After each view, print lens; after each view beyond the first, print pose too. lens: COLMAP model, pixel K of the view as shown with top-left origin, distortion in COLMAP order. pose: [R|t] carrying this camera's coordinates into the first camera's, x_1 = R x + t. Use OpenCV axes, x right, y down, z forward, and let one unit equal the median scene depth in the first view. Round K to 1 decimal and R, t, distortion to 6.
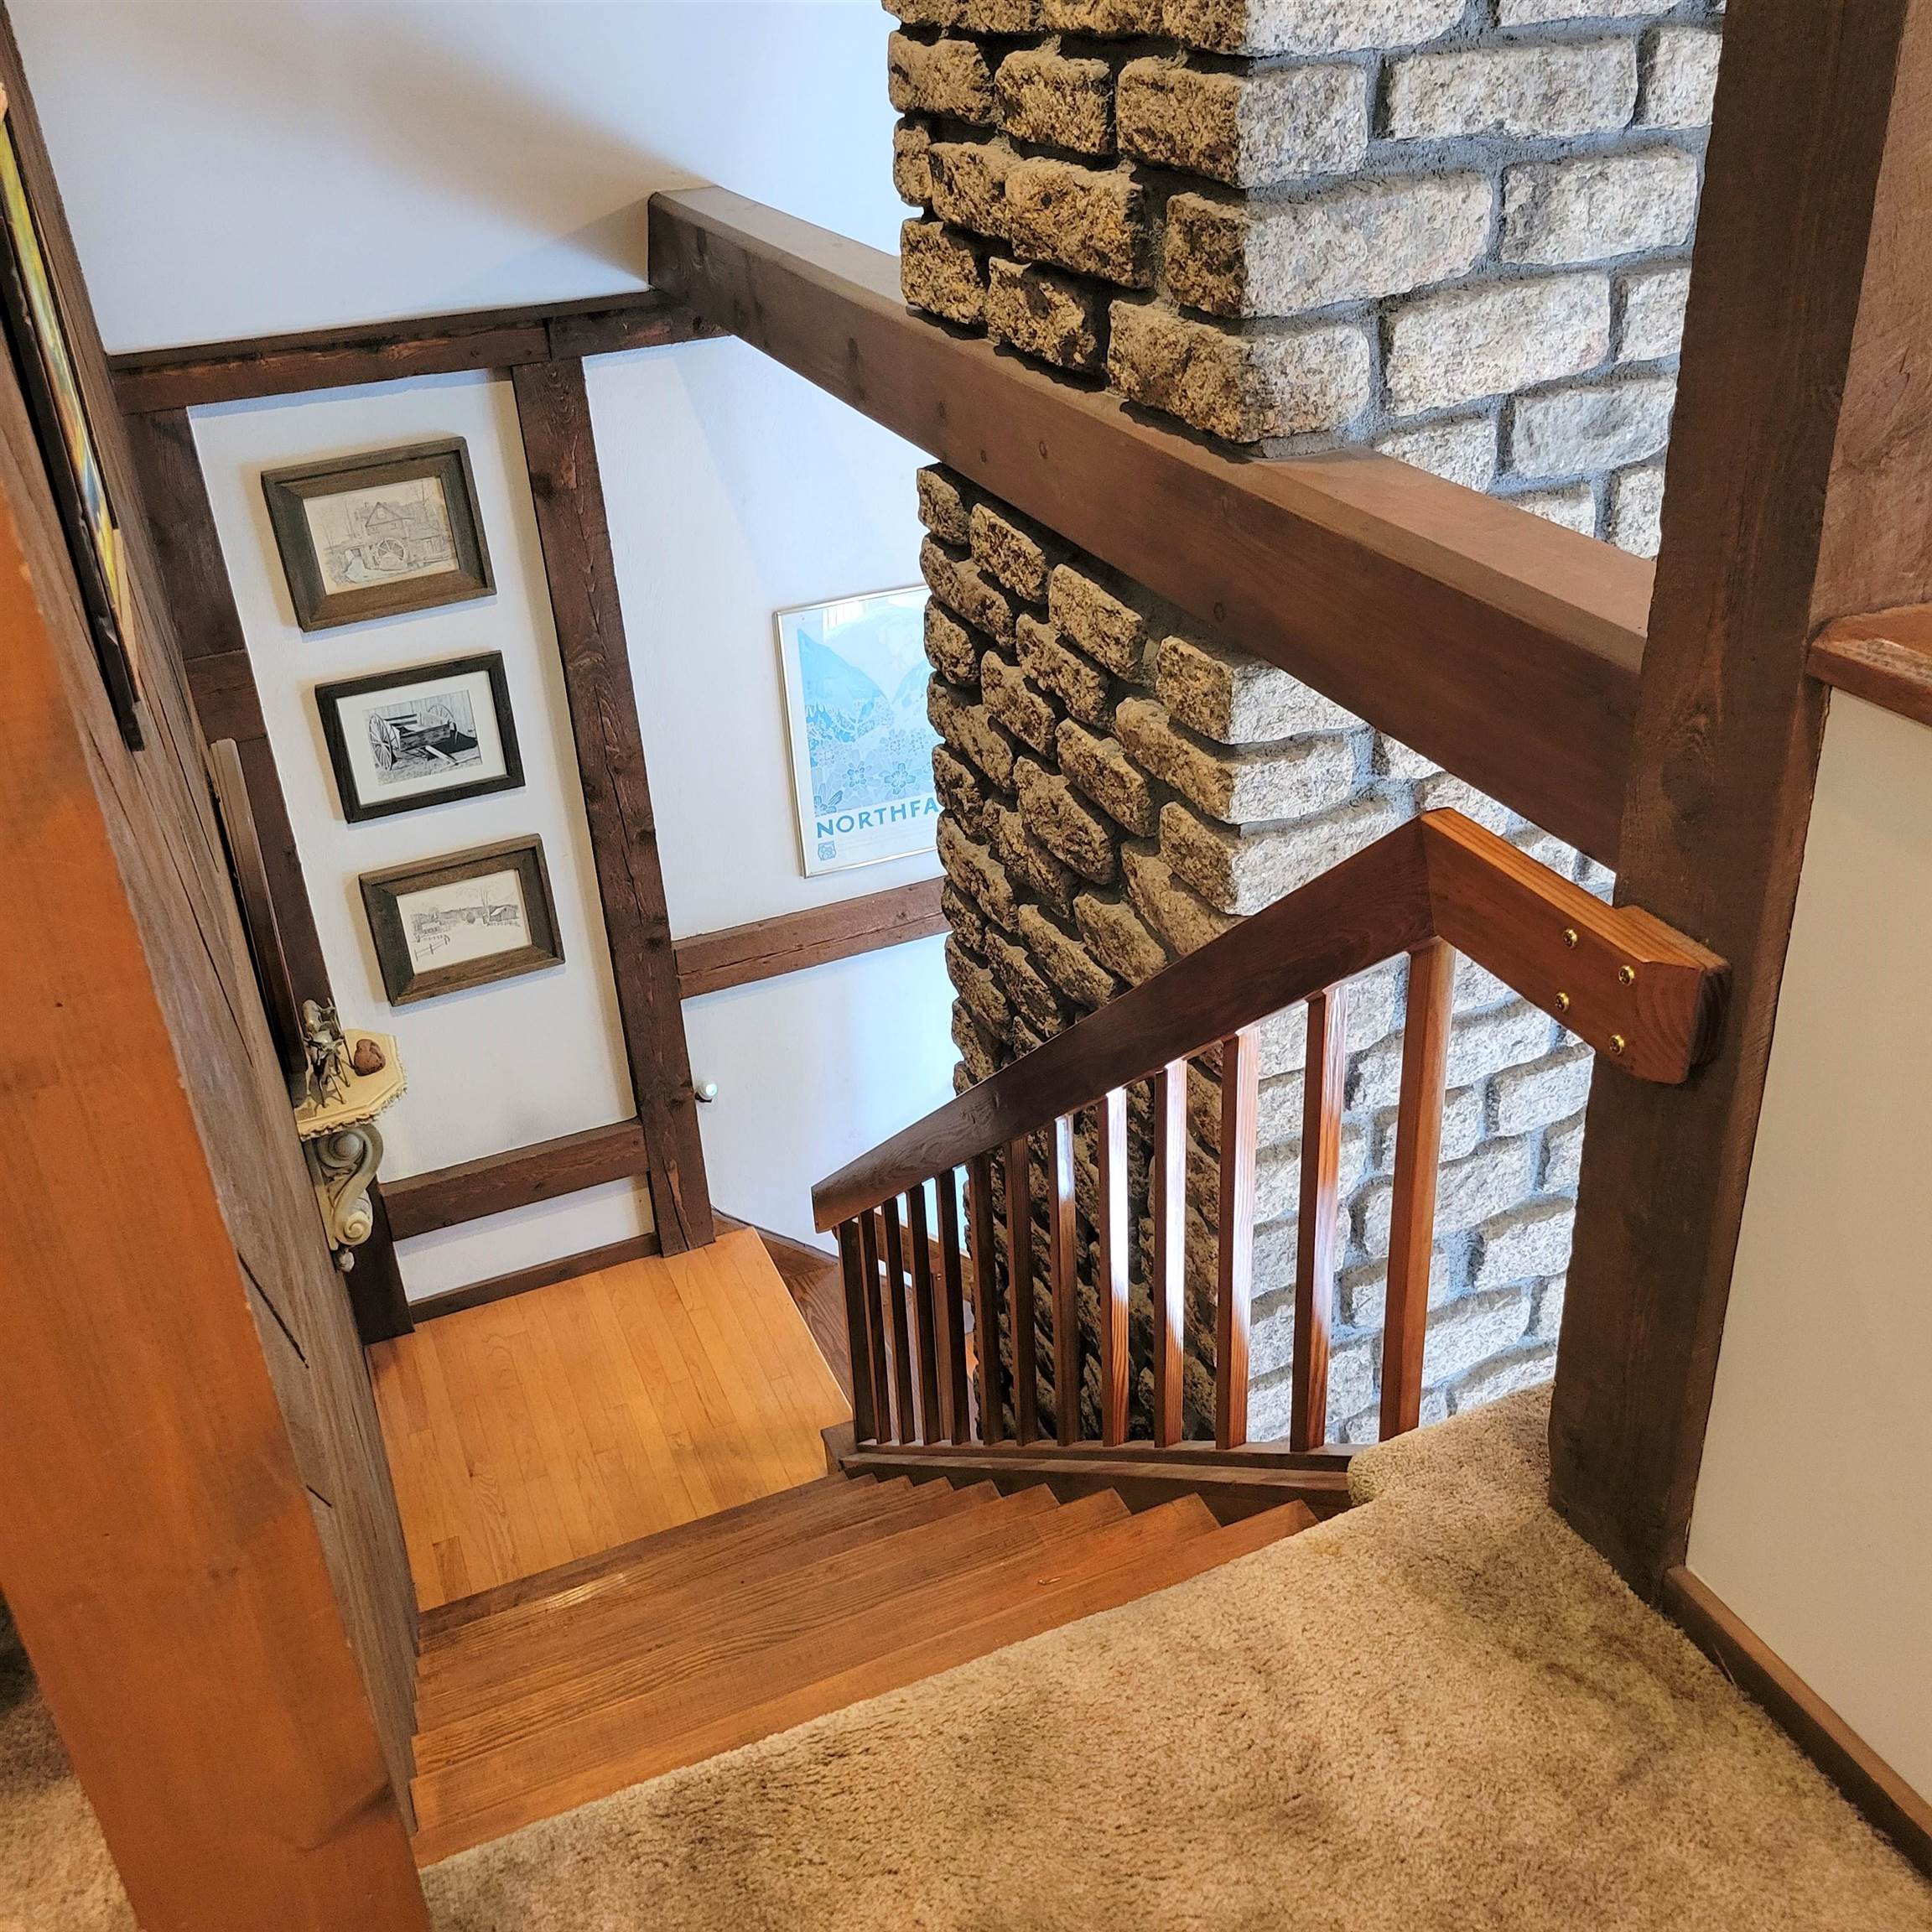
lens RADIAL K [[1949.3, 0, 984.3], [0, 1949.3, 912.7], [0, 0, 1]] dist [0.036280, 0.000000]
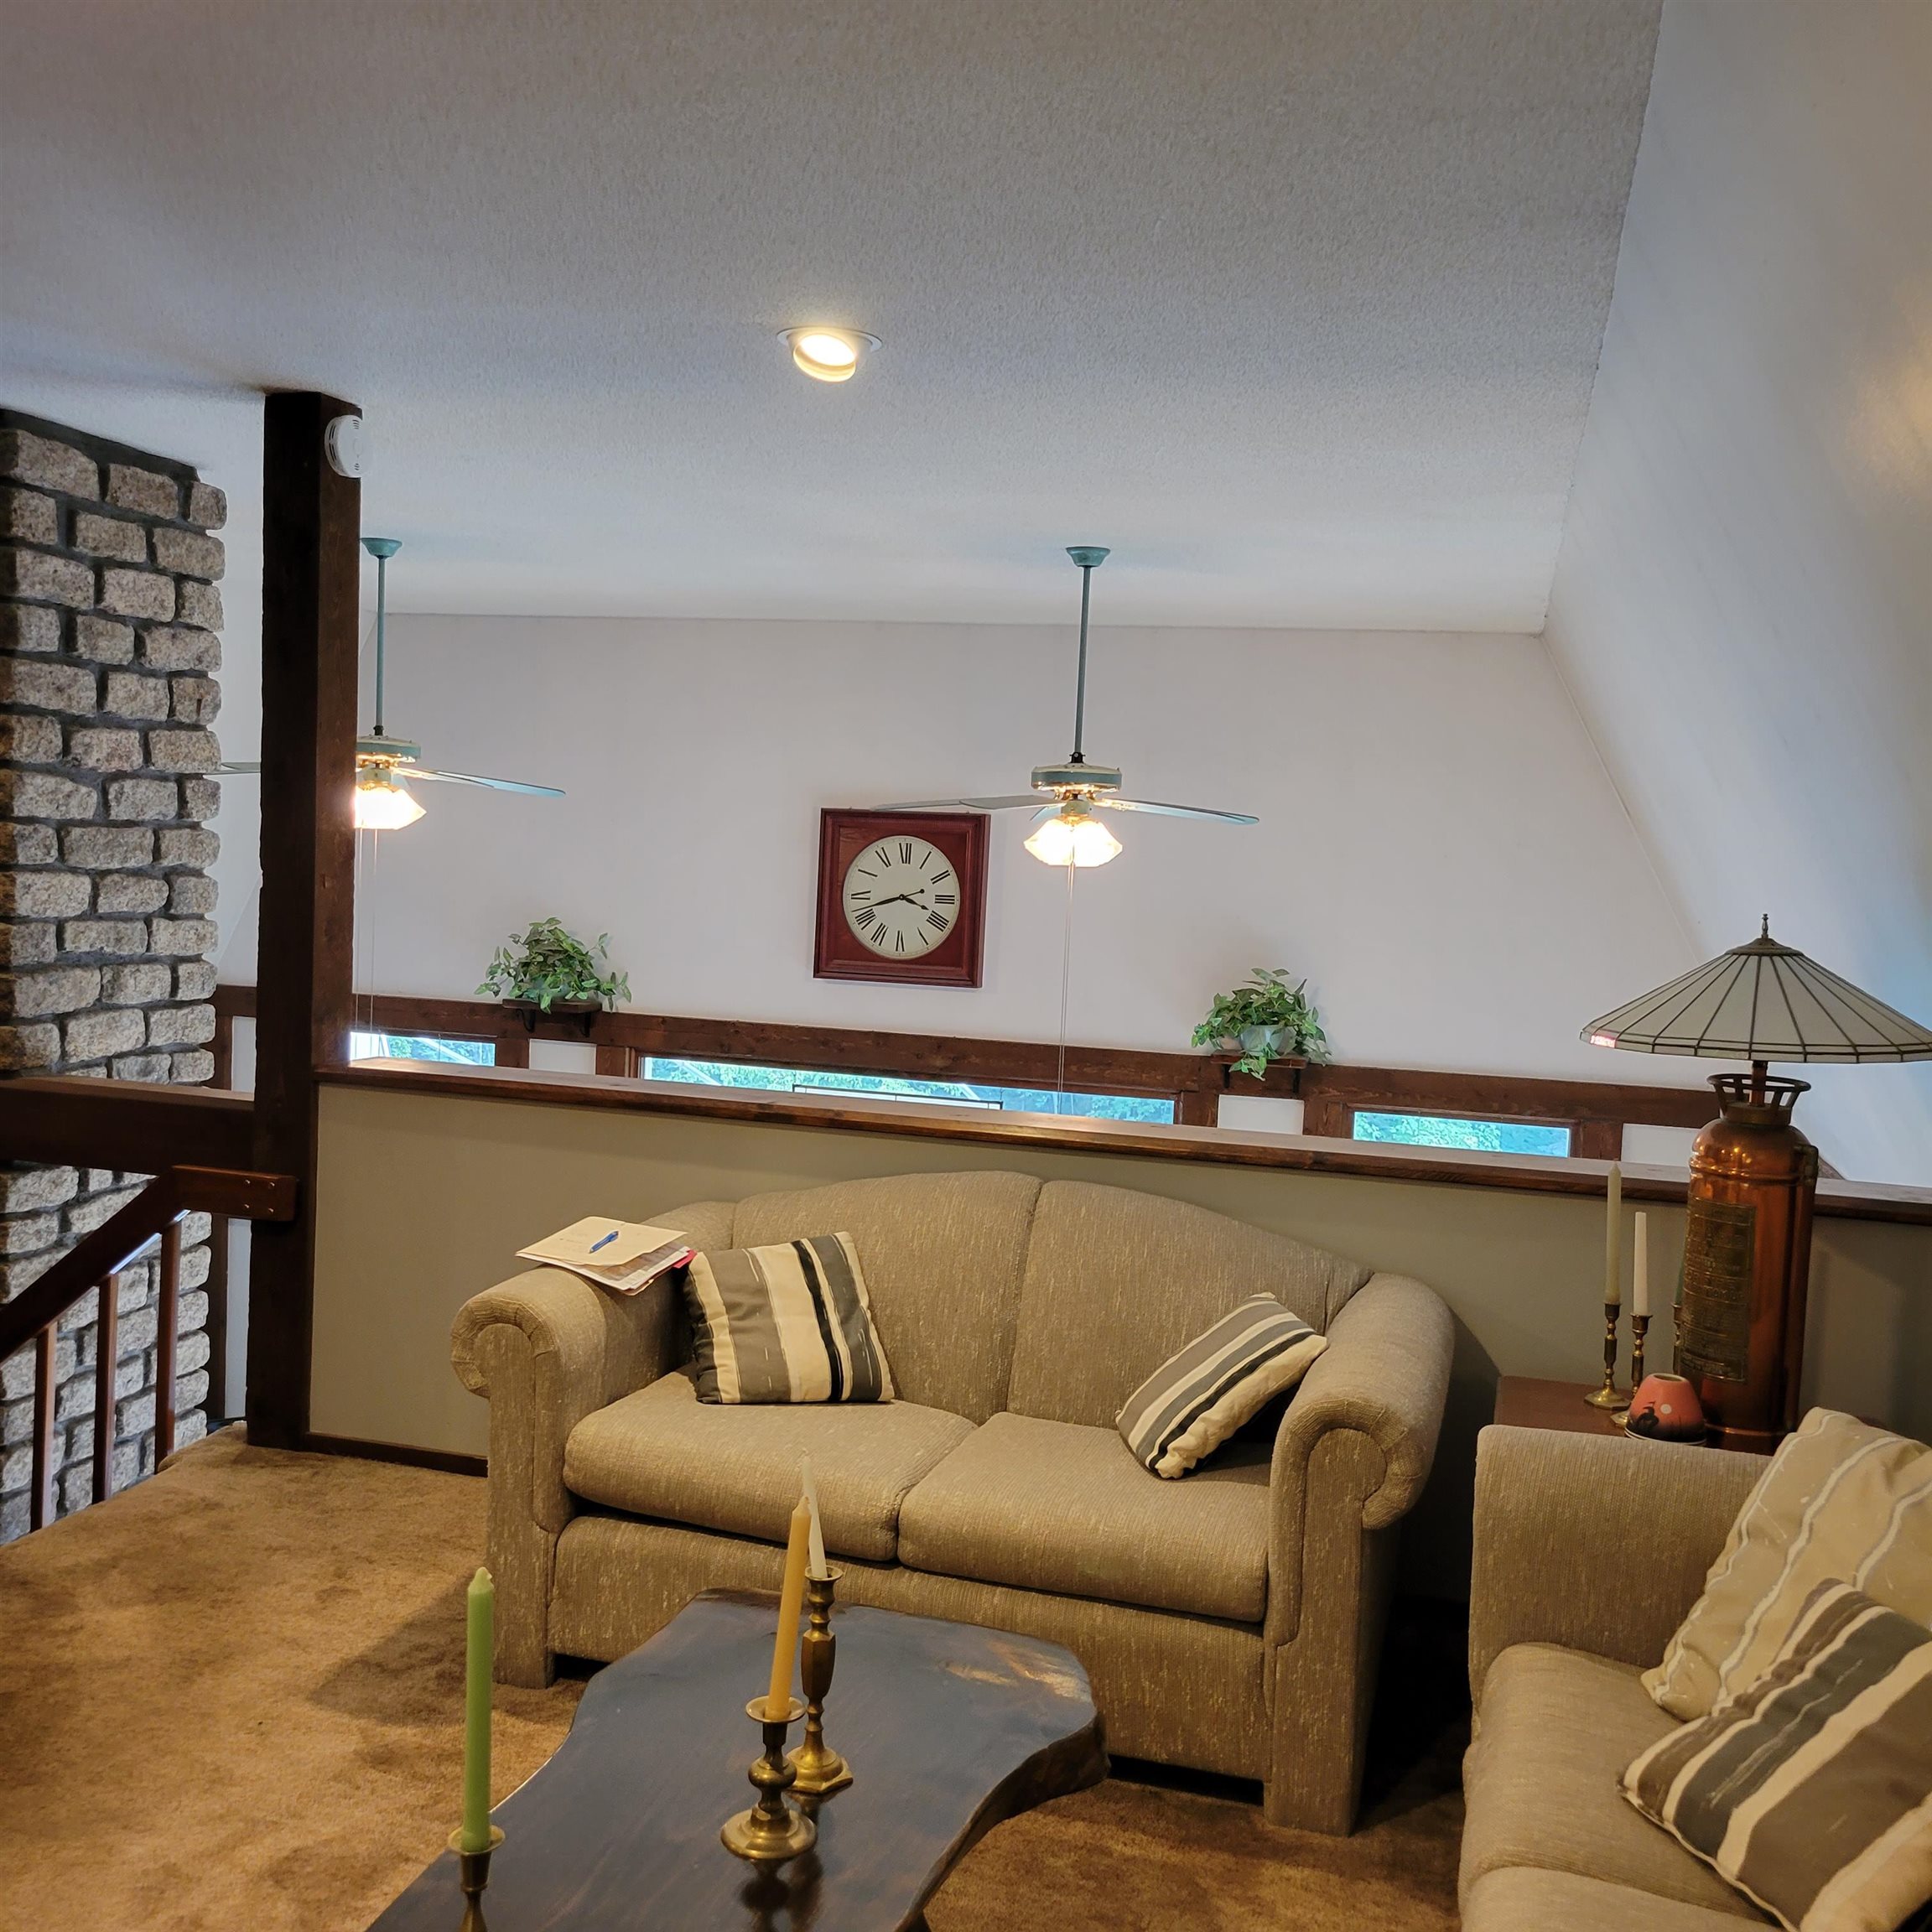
lens RADIAL K [[1949.3, 0, 970.0], [0, 1949.3, 965.8], [0, 0, 1]] dist [0.036280, 0.000000]
pose [[0.623204, 0.027860, 0.781563, -0.969957], [0.301723, 0.913429, -0.273149, 0.613613], [-0.721512, 0.406043, 0.560847, -1.146948]]
